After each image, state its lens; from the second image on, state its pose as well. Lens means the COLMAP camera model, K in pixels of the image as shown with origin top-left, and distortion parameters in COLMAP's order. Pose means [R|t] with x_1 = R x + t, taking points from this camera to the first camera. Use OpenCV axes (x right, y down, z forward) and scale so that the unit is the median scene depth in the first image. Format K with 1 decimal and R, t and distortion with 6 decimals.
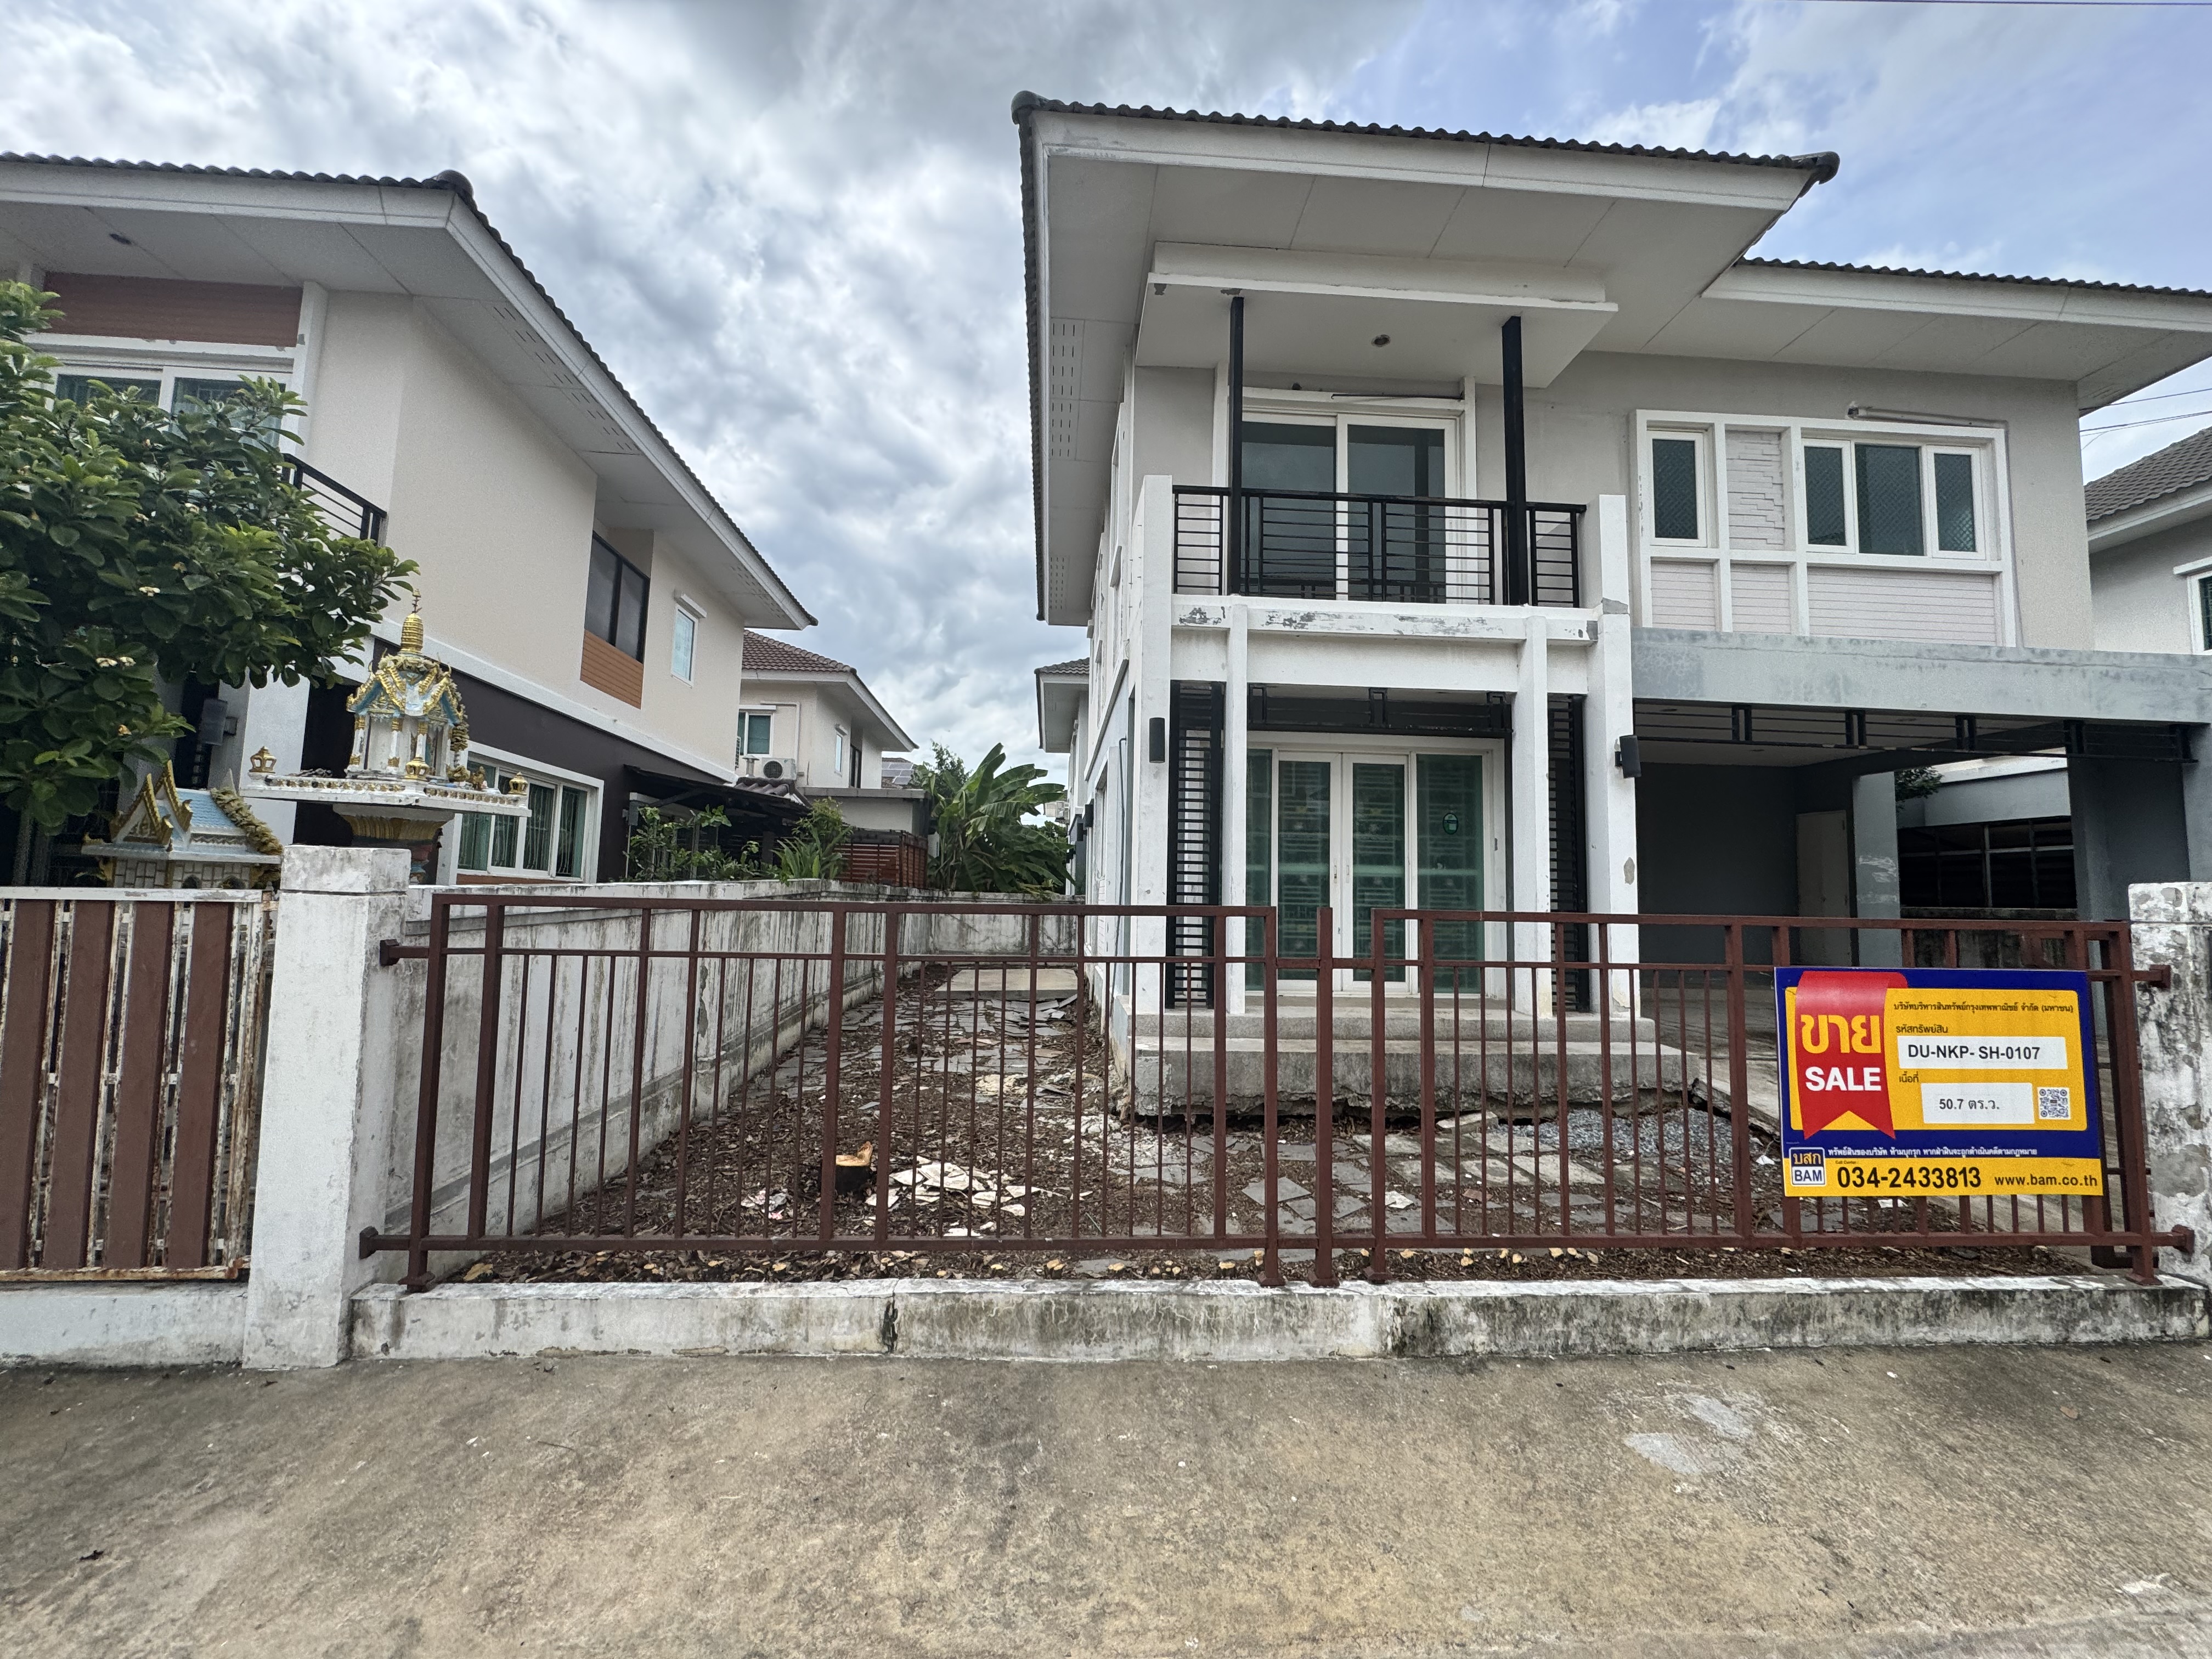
lens RADIAL K [[875.9, 0, 1106.0], [0, 875.9, 829.5], [0, 0, 1]] dist [-0.002366, 0.000387]
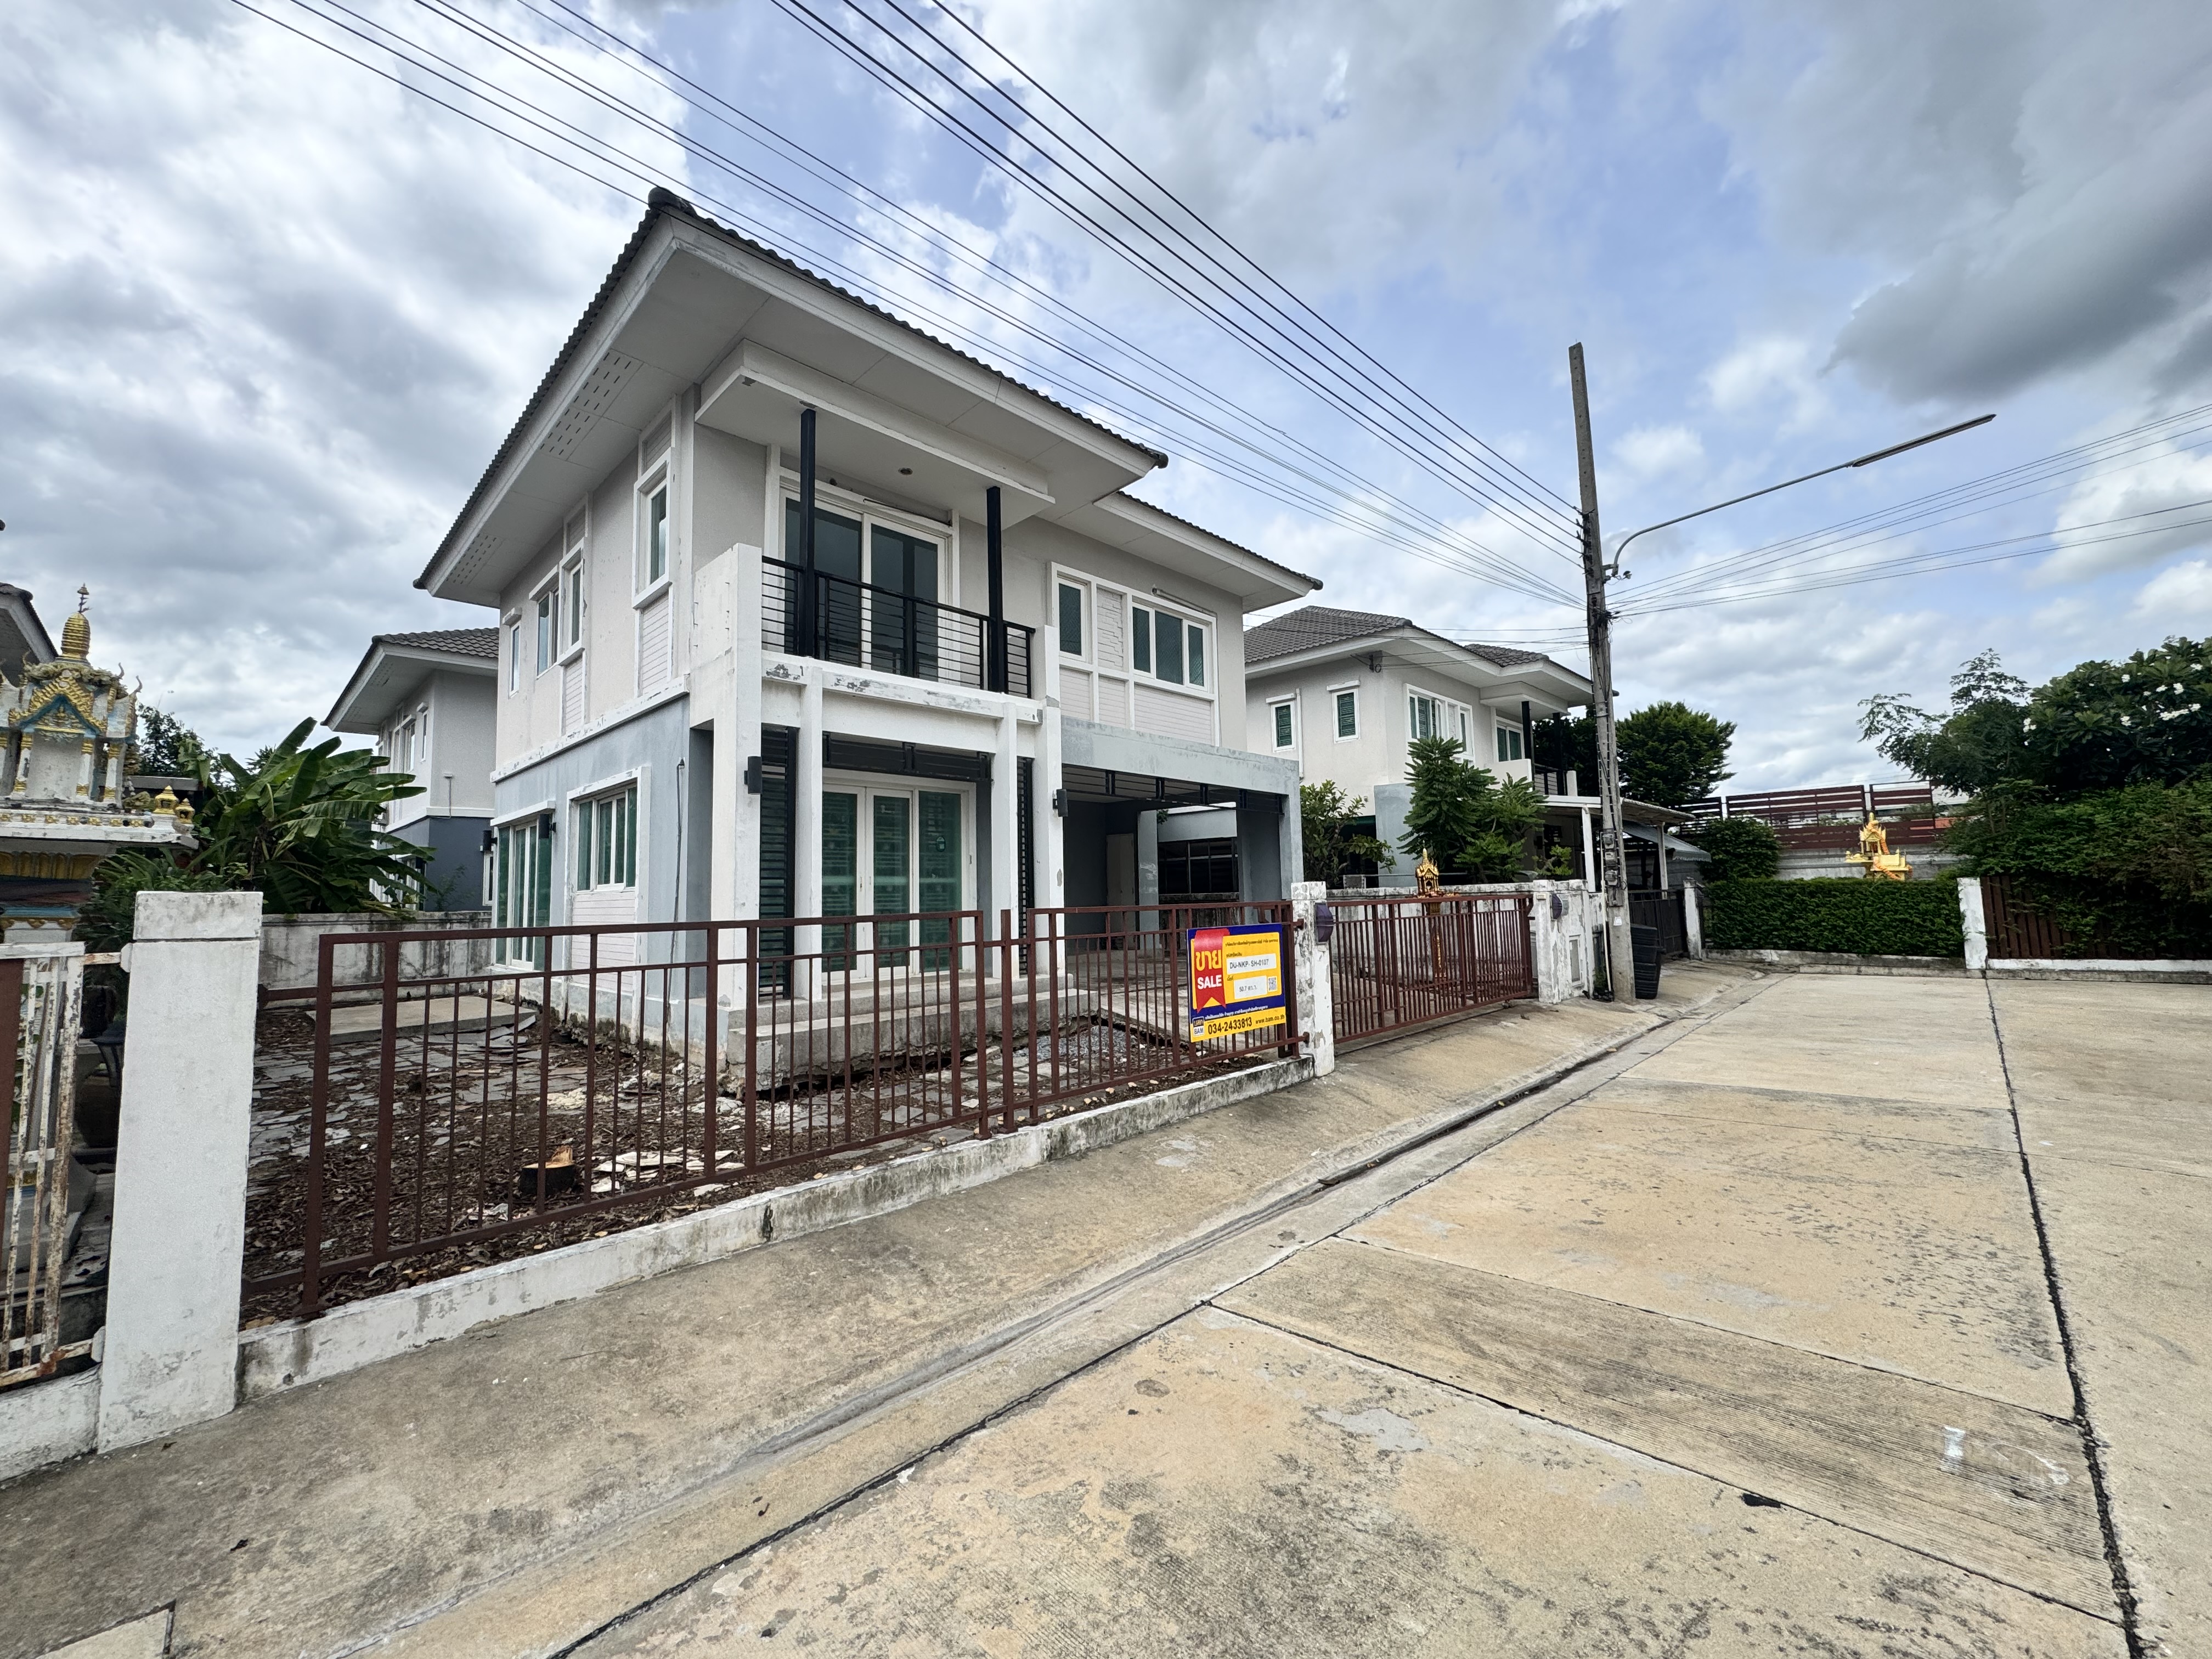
lens RADIAL K [[874.5, 0, 1104.2], [0, 874.5, 829.1], [0, 0, 1]] dist [0.000006, -0.000307]
pose [[0.743513, 0.016804, 0.668511, -0.711086], [-0.015615, 0.999848, -0.007767, -0.052756], [-0.668540, -0.004664, 0.743662, -0.354299]]
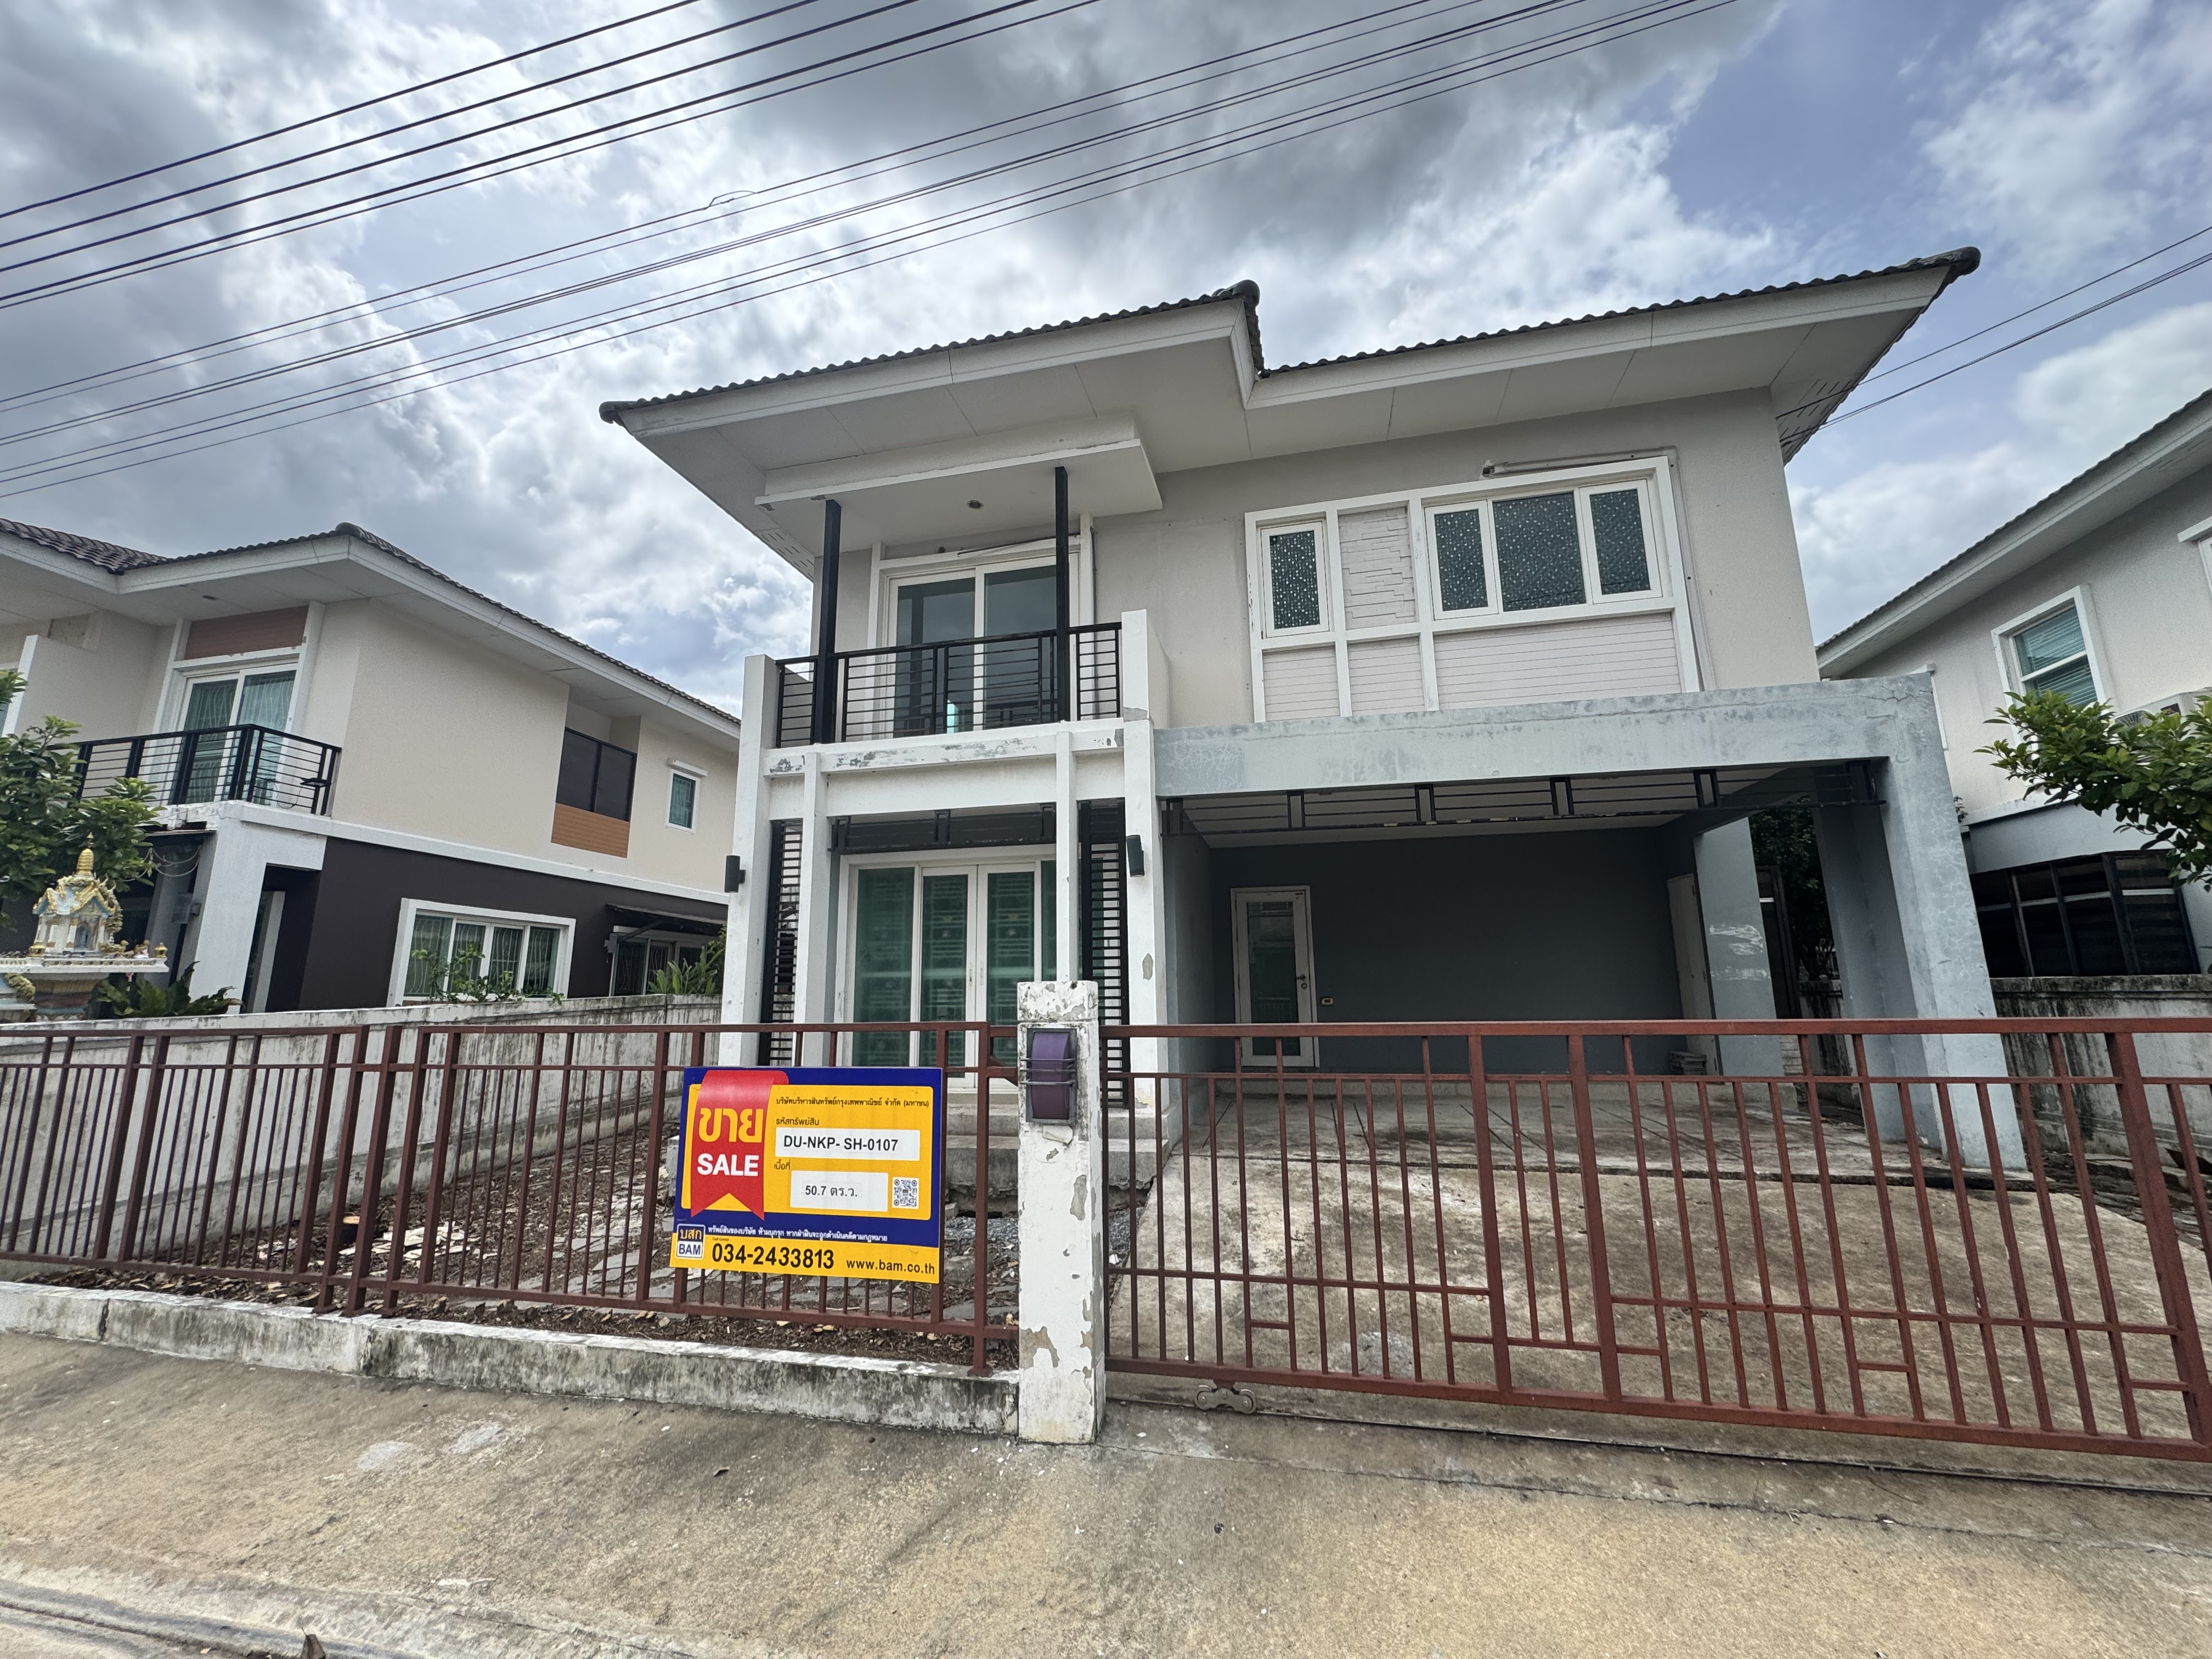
lens RADIAL K [[874.5, 0, 1104.2], [0, 874.5, 829.1], [0, 0, 1]] dist [0.000006, -0.000307]
pose [[0.958042, -0.084313, -0.273945, 1.664190], [0.055182, 0.992133, -0.112369, 0.000046], [0.281264, 0.092538, 0.955158, -0.012891]]
